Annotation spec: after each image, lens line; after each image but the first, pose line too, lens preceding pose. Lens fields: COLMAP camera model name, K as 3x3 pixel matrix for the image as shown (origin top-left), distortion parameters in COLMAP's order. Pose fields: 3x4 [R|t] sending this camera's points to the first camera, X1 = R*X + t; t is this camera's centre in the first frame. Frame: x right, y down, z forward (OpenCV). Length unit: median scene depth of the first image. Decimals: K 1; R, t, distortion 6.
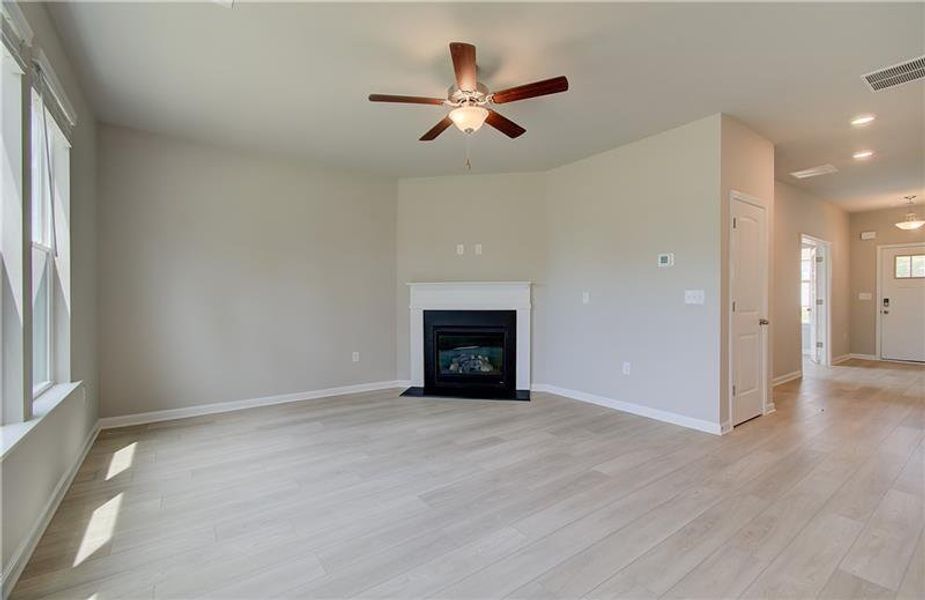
lens RADIAL K [[408.6, 0, 472.8], [0, 408.6, 298.1], [0, 0, 1]] dist [0.003926, 0.000663]
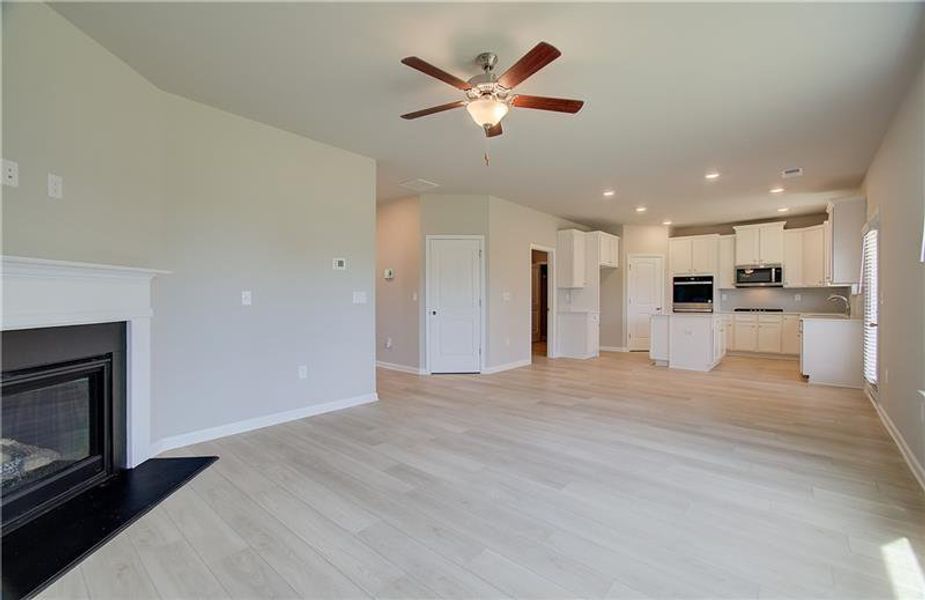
lens RADIAL K [[395.4, 0, 474.6], [0, 395.4, 297.9], [0, 0, 1]] dist [0.008798, 0.000340]
pose [[-0.233920, -0.000873, 0.972255, -0.550542], [0.000226, 1.000000, 0.000952, -0.001502], [-0.972256, 0.000442, -0.233920, 0.749410]]
